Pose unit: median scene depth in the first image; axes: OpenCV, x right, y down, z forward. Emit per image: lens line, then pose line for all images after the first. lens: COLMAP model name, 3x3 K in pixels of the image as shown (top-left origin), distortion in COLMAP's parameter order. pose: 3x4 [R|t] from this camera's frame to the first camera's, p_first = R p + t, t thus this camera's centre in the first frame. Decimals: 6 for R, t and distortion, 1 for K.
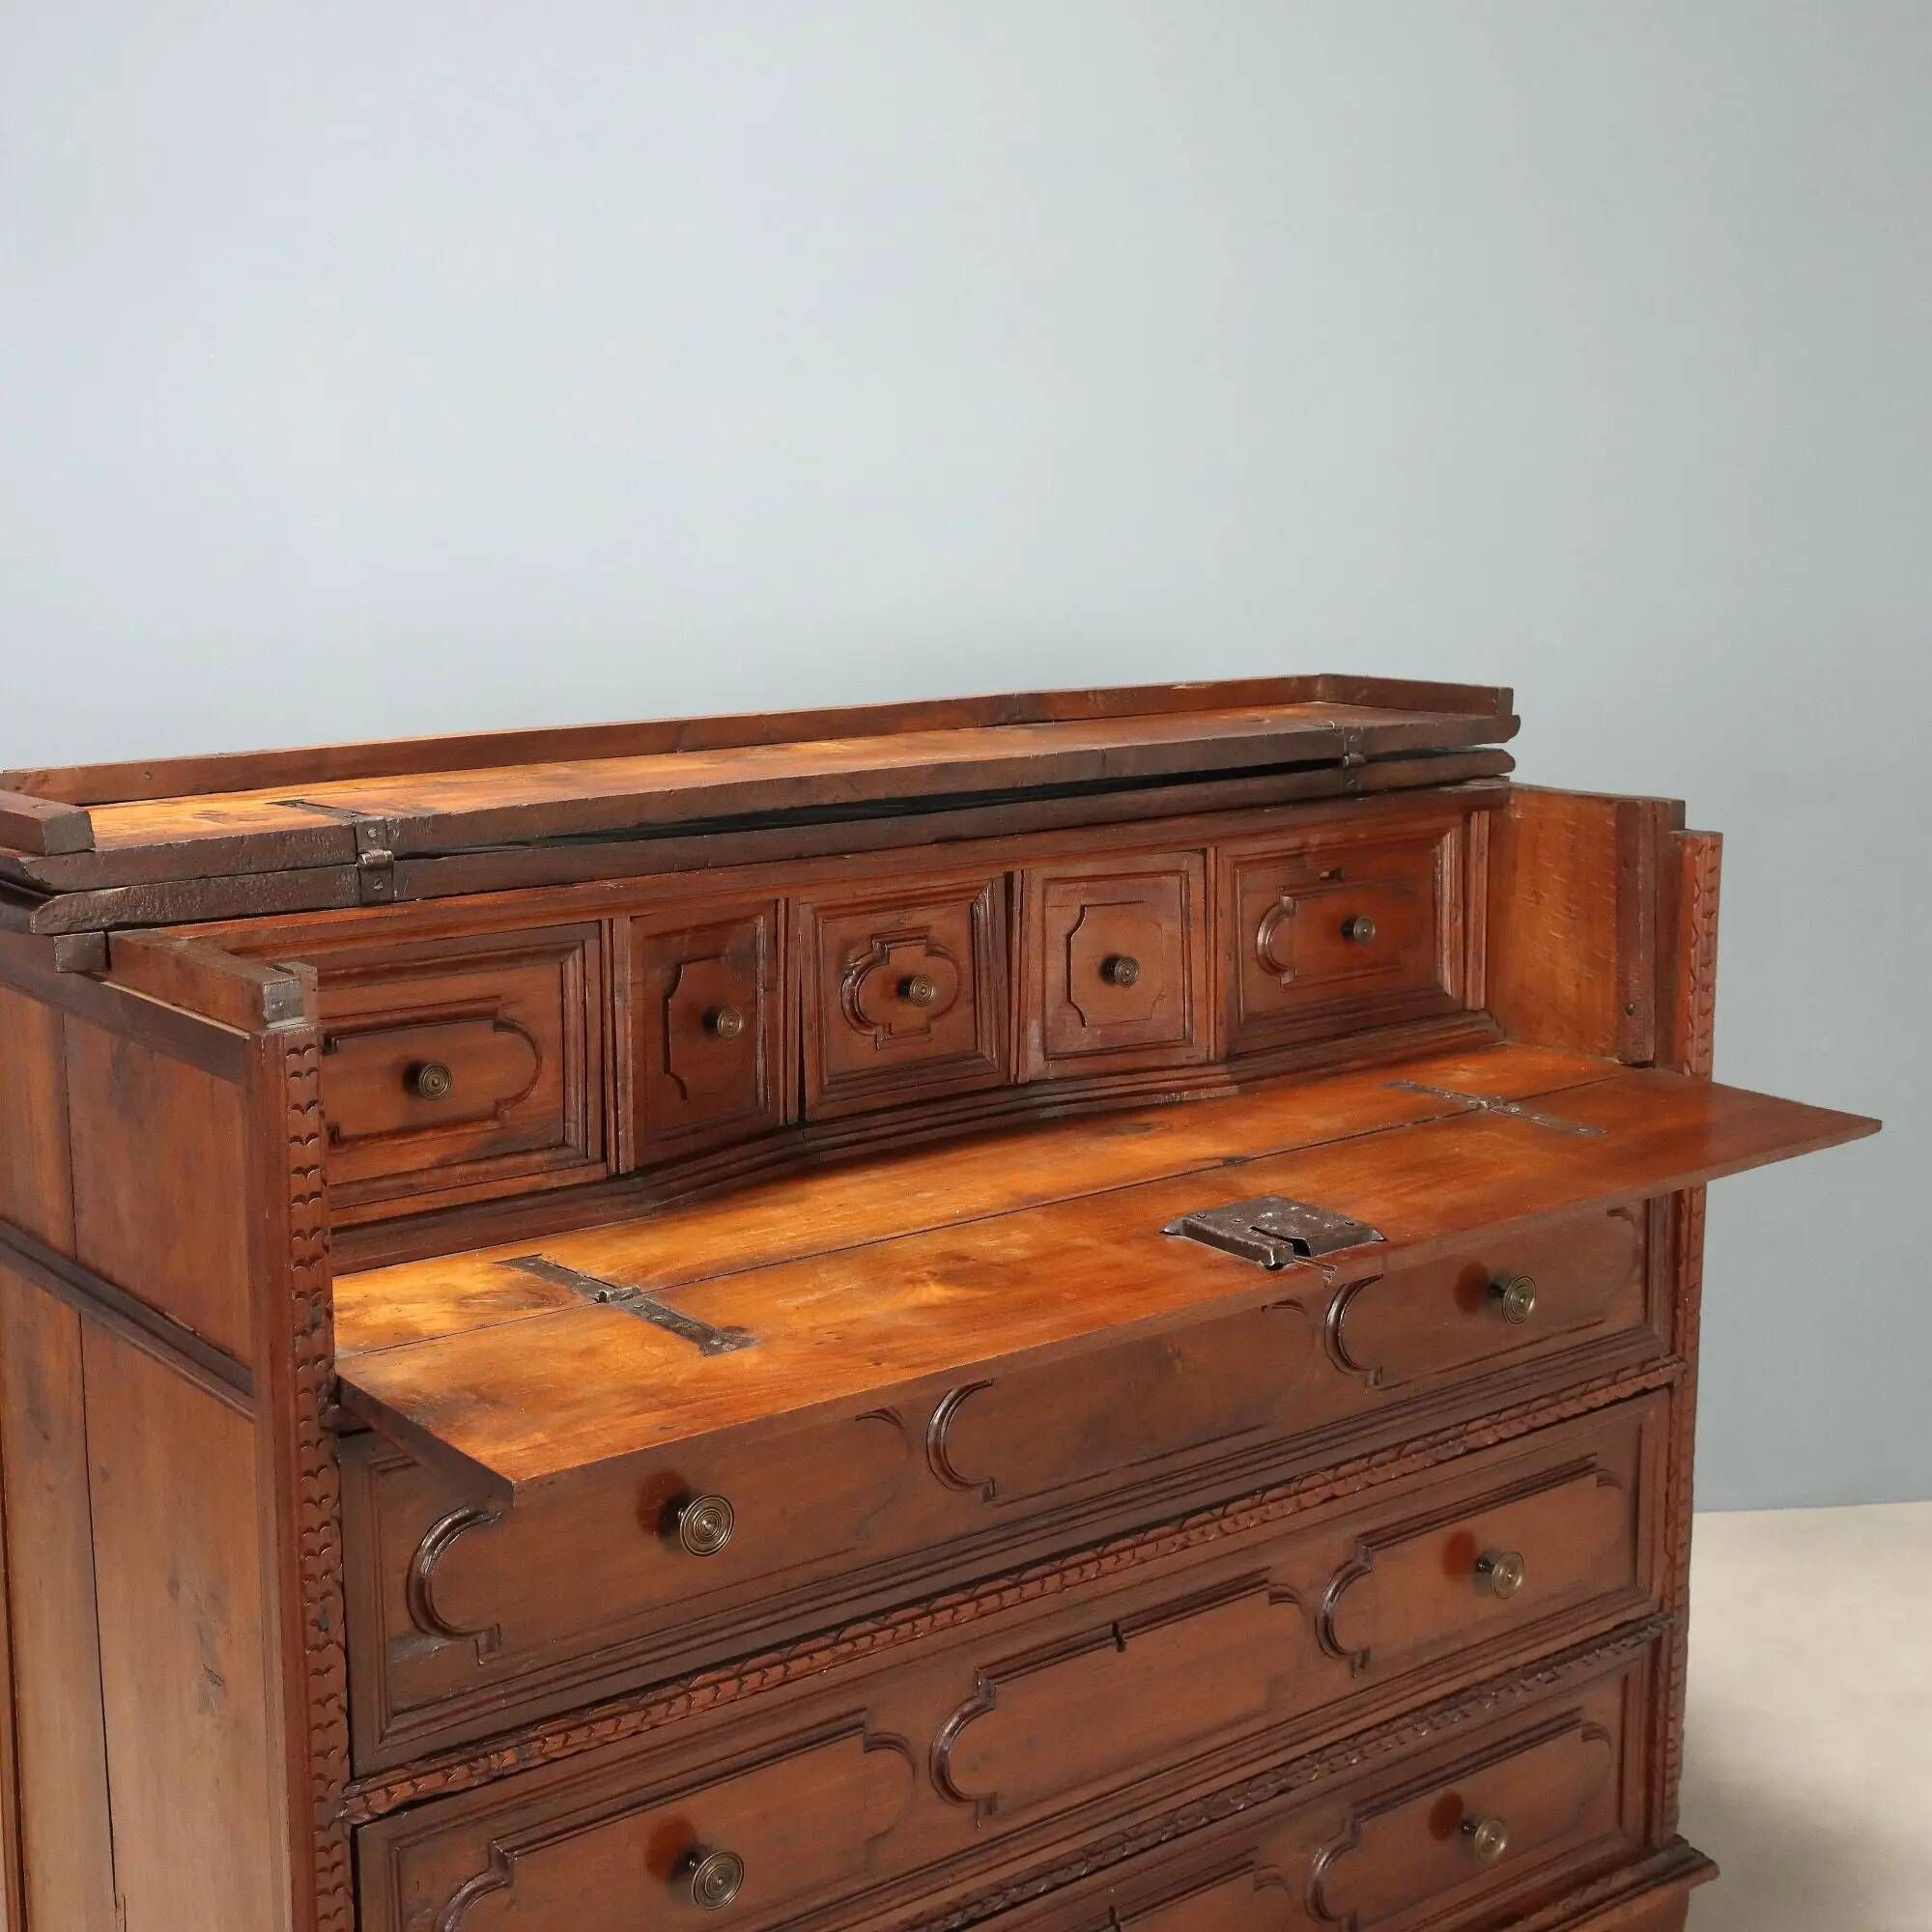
lens RADIAL K [[2698.5, 0, 964.1], [0, 2698.5, 966.6], [0, 0, 1]] dist [-0.054424, 0.000000]
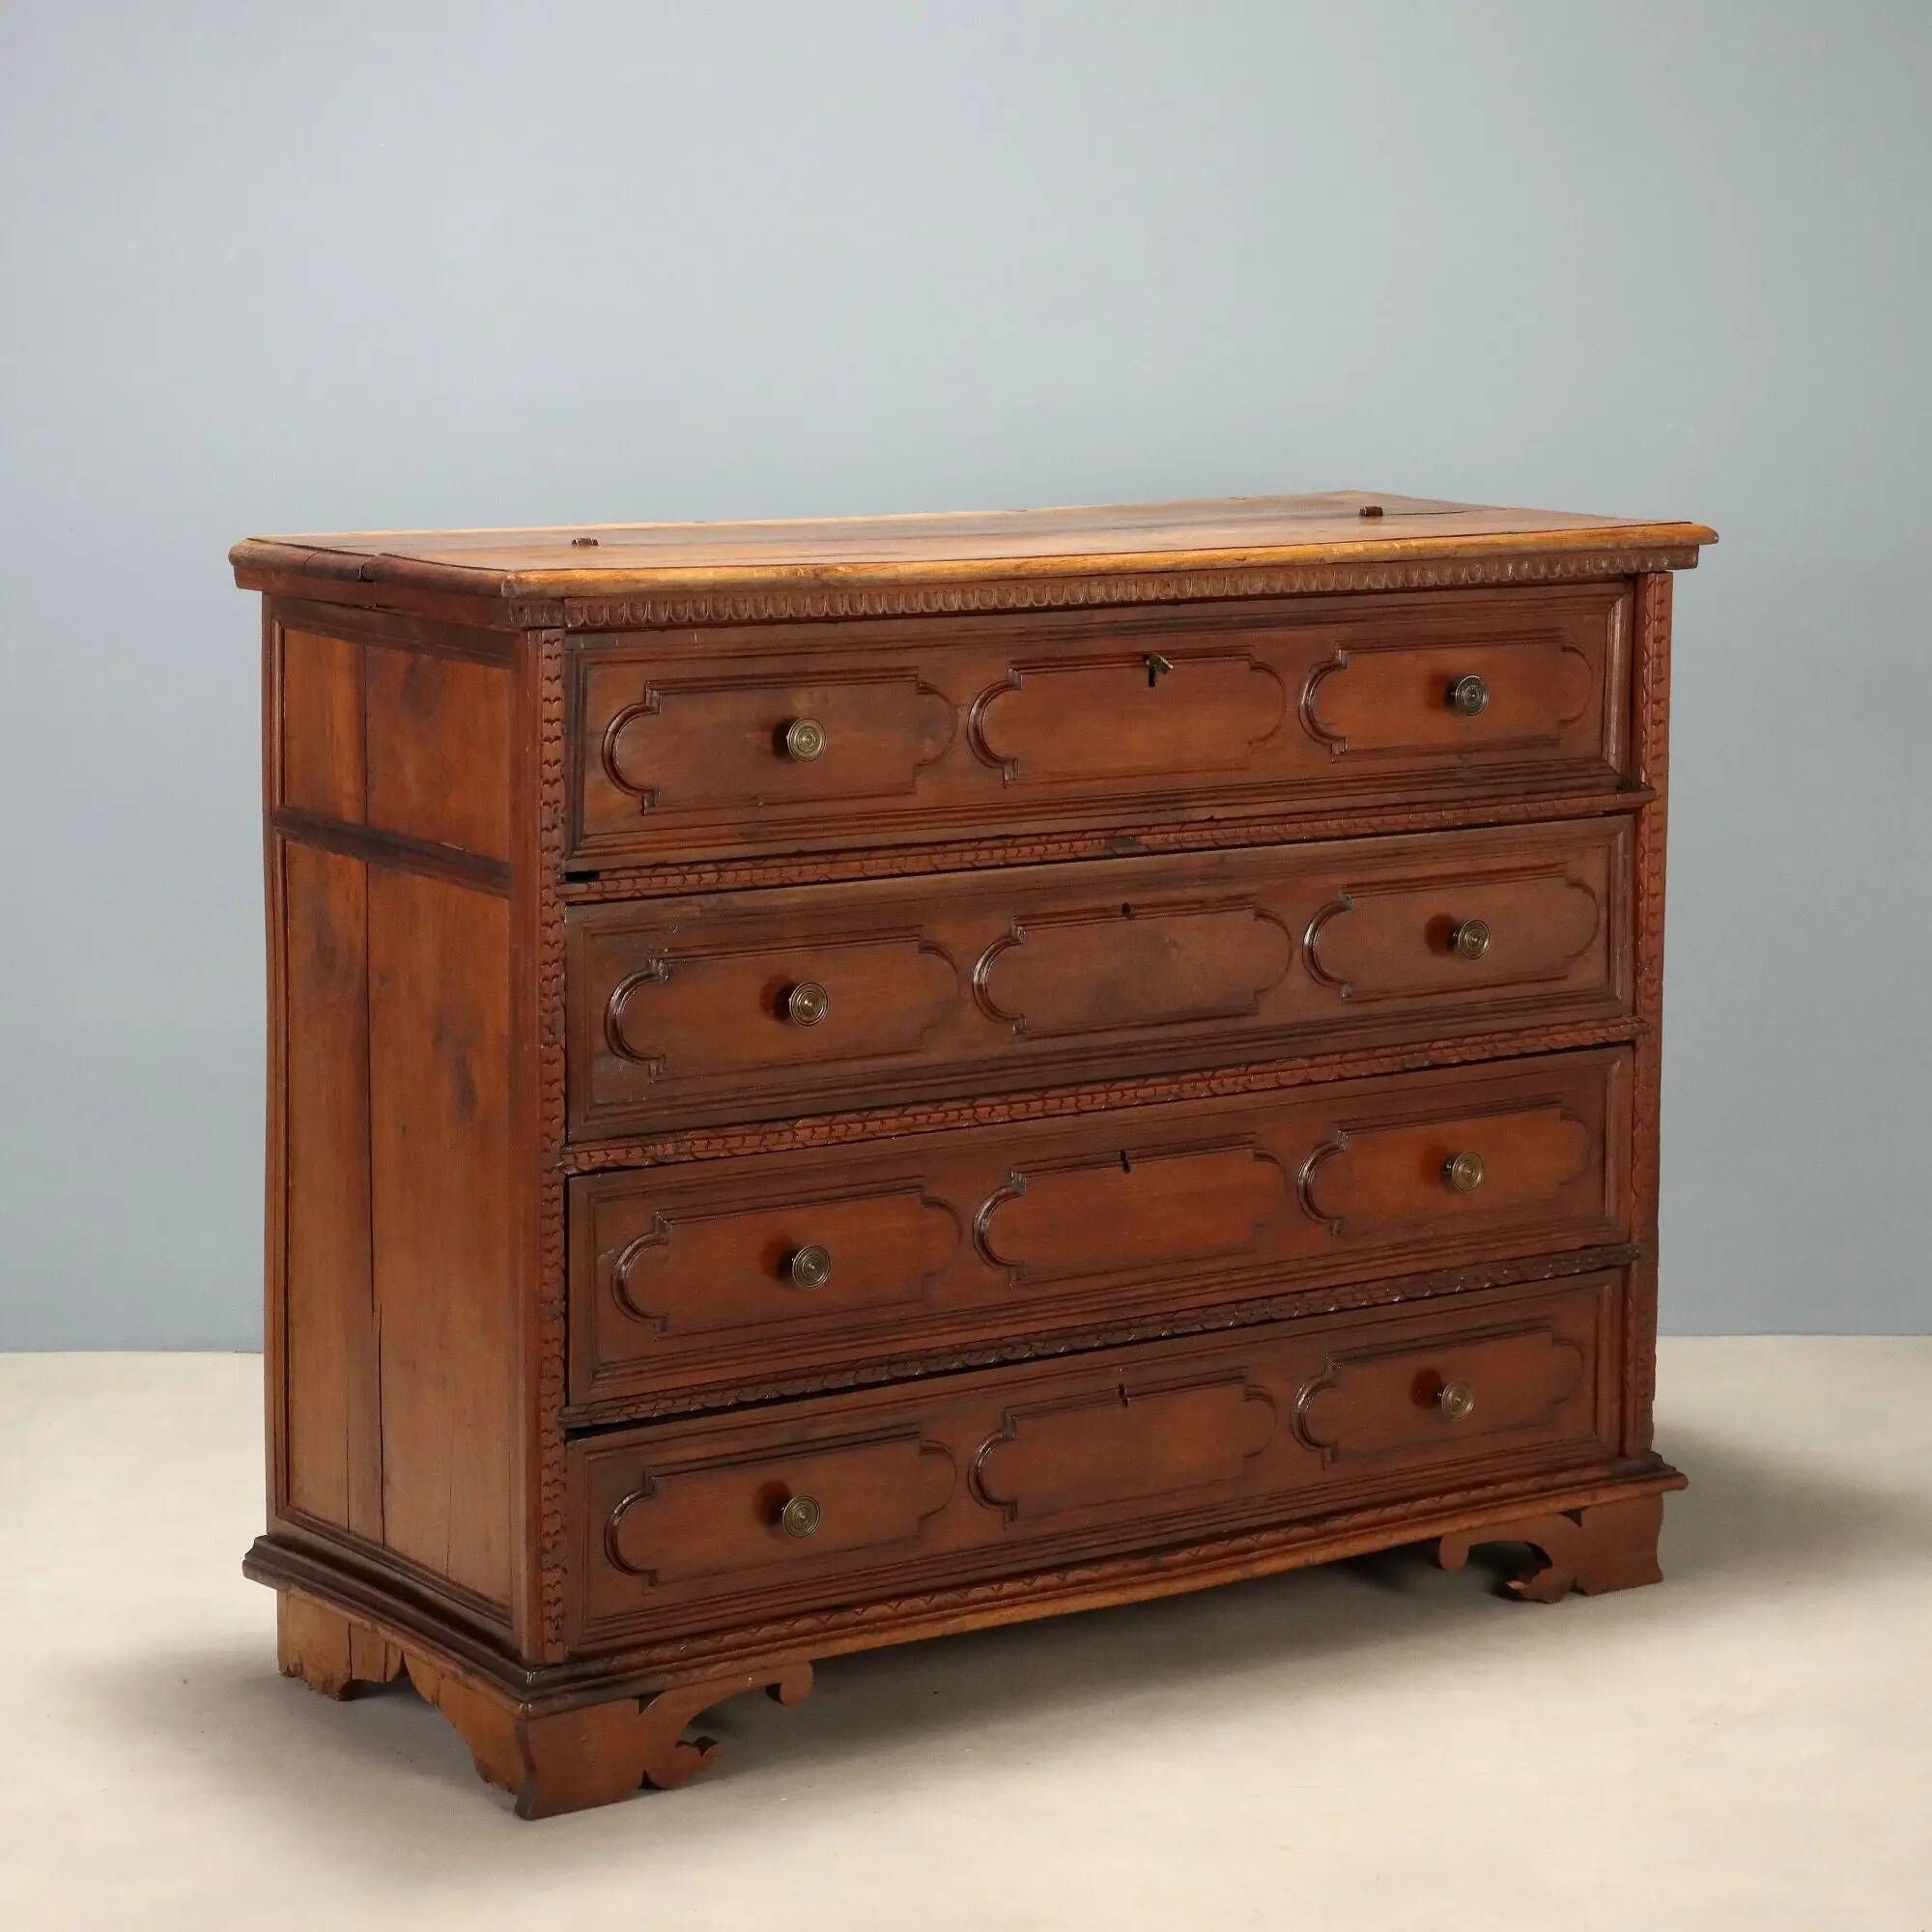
lens RADIAL K [[4467.4, 0, 964.5], [0, 4467.4, 967.5], [0, 0, 1]] dist [0.003983, 0.000000]
pose [[0.997038, 0.016315, -0.075163, 0.159337], [-0.017723, 0.999679, -0.018101, 0.221671], [0.074843, 0.019379, 0.997007, -1.314143]]
